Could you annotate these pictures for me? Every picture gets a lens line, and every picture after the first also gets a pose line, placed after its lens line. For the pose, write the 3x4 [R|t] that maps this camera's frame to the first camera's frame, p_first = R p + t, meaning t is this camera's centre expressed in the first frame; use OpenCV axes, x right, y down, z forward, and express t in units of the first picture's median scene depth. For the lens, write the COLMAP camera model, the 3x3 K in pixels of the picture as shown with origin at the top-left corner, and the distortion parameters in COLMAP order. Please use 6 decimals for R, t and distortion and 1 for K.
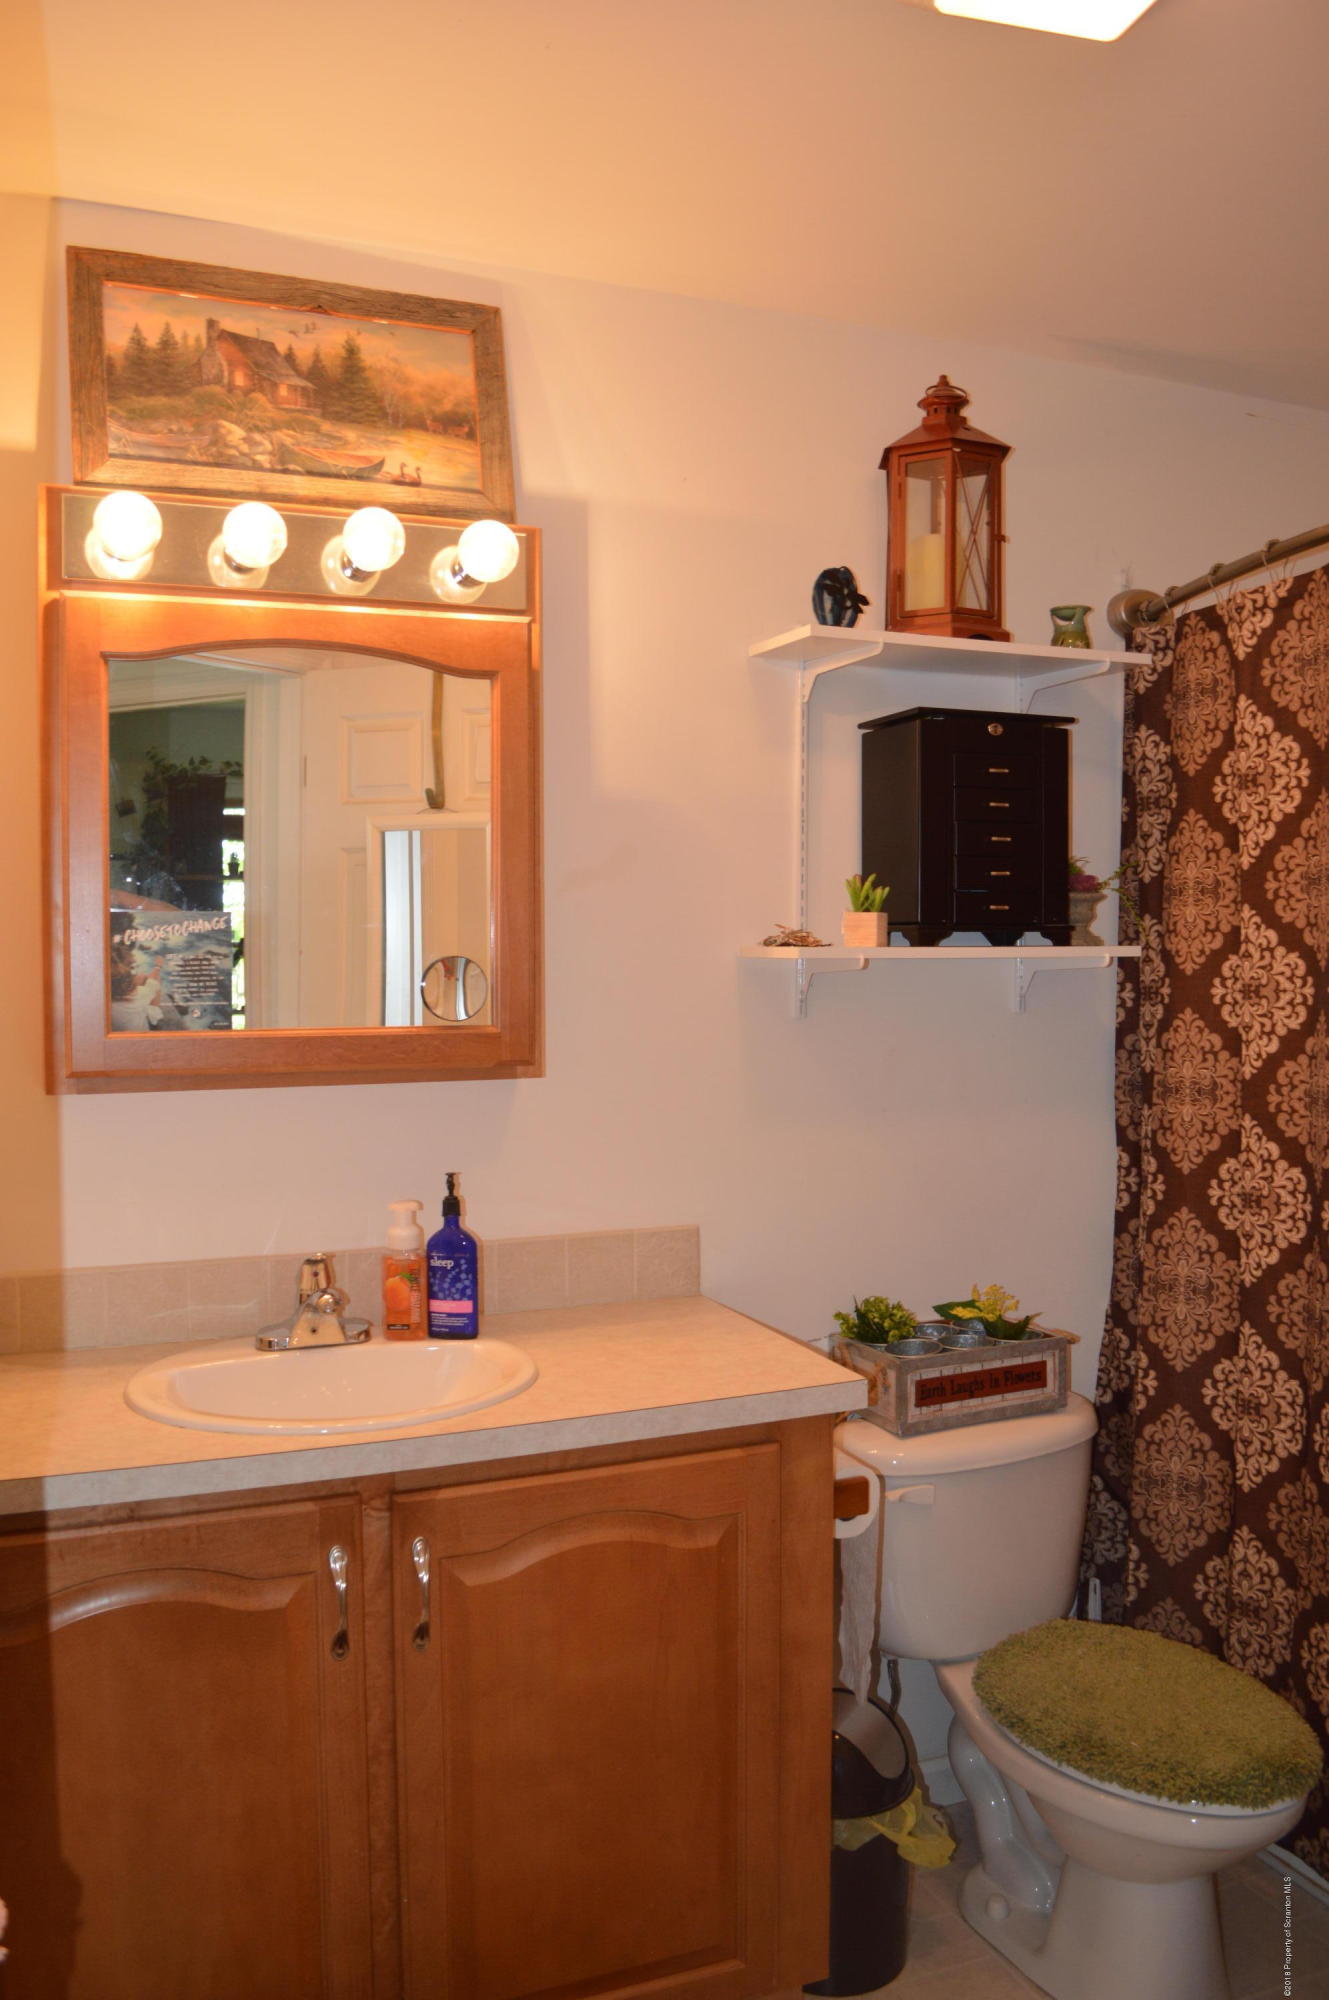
lens RADIAL K [[1581.9, 0, 664.5], [0, 1581.9, 1000.0], [0, 0, 1]] dist [-0.080815, -0.003607]
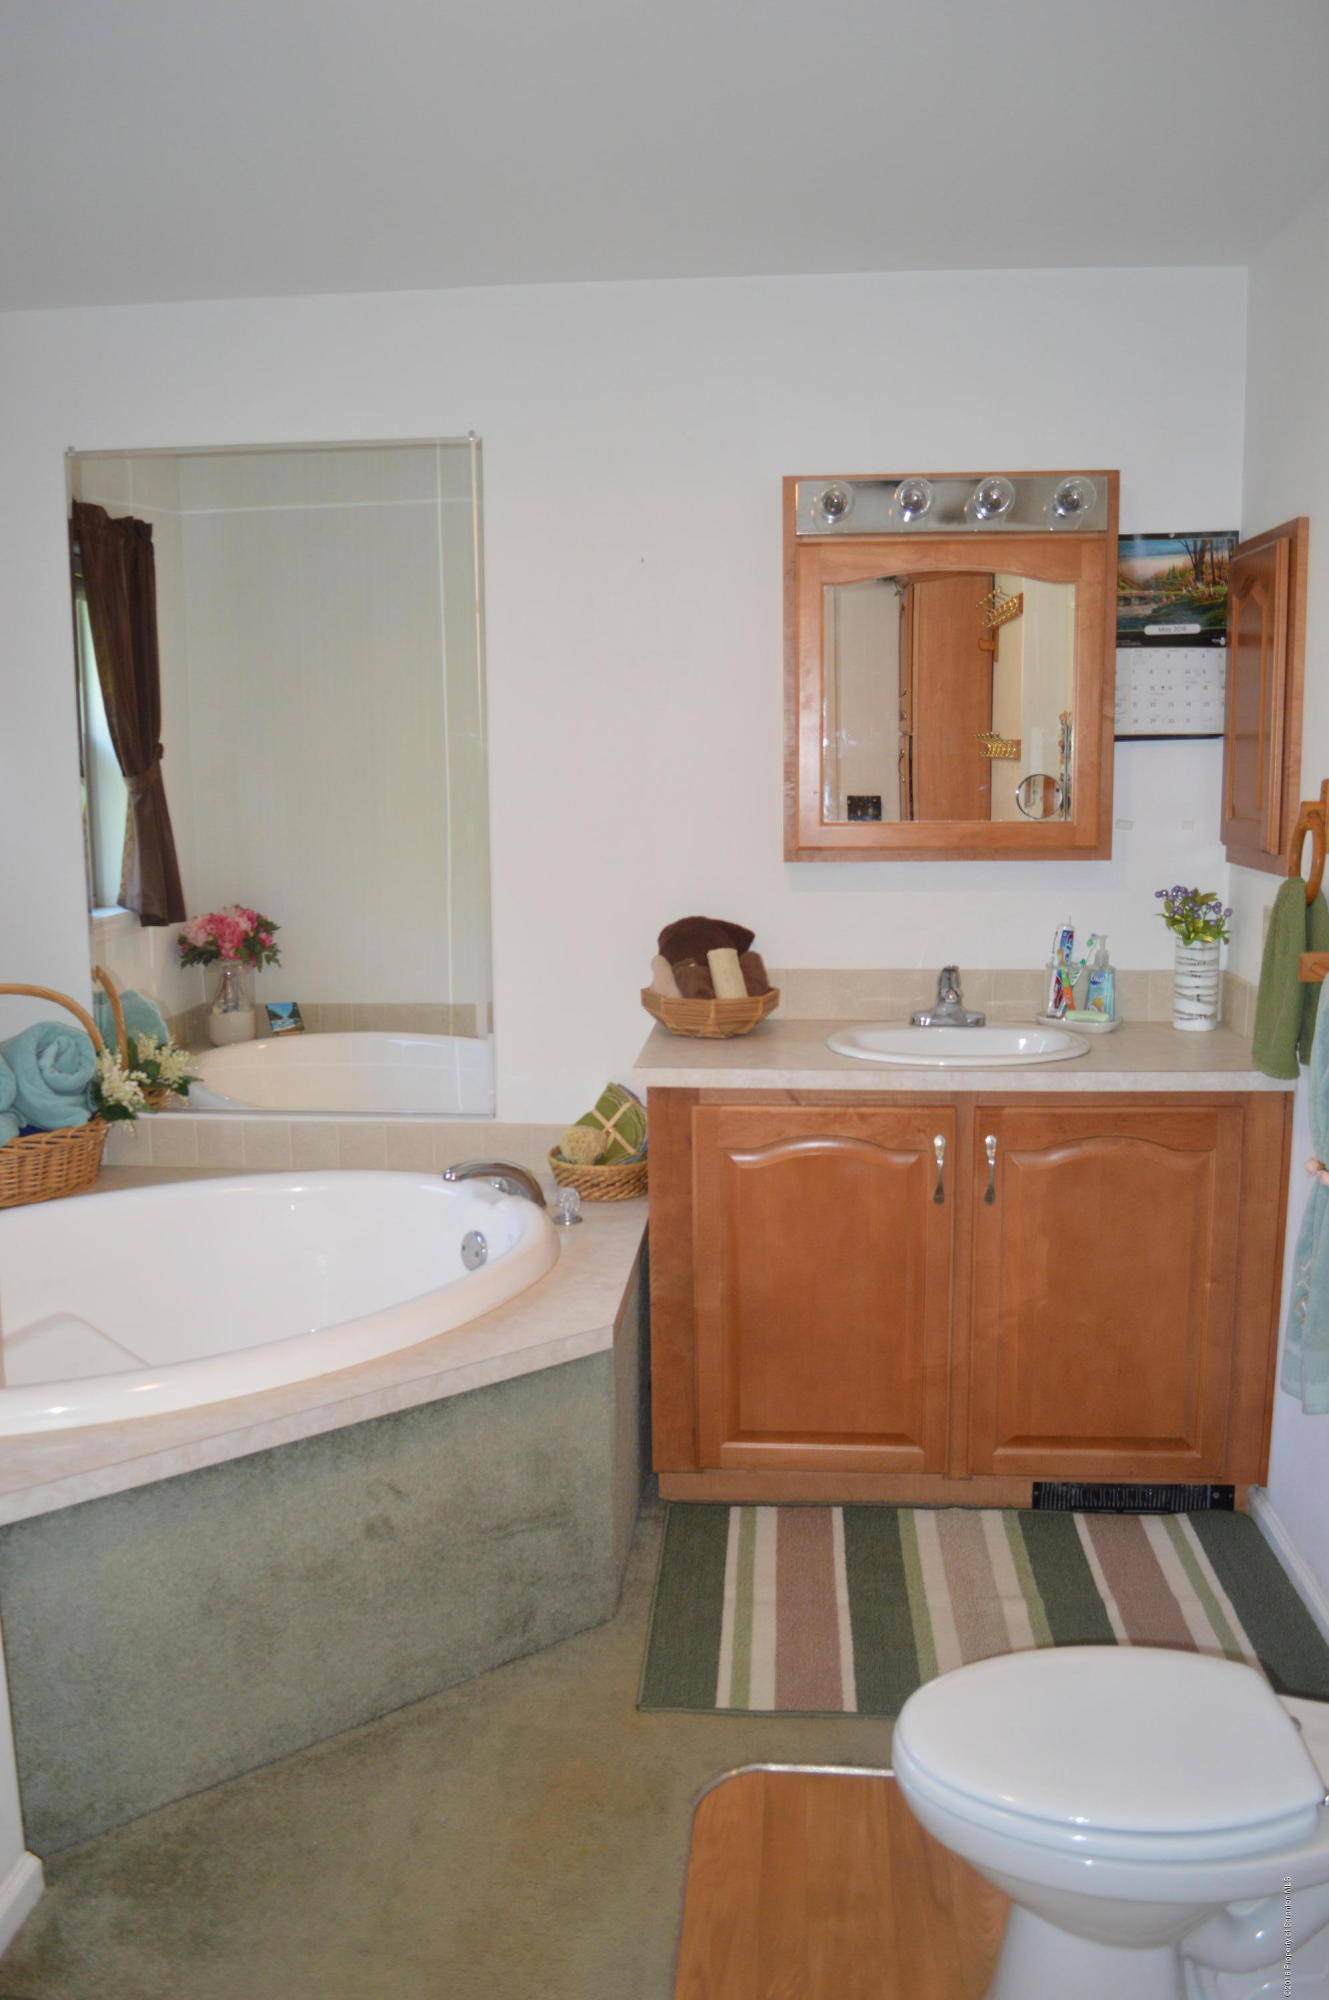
lens RADIAL K [[1581.9, 0, 664.5], [0, 1581.9, 1000.0], [0, 0, 1]] dist [-0.080815, -0.003607]
pose [[0.892702, 0.065353, -0.445884, 0.244274], [-0.005453, 0.990923, 0.134320, -0.017618], [0.450614, -0.117476, 0.884955, -0.554616]]
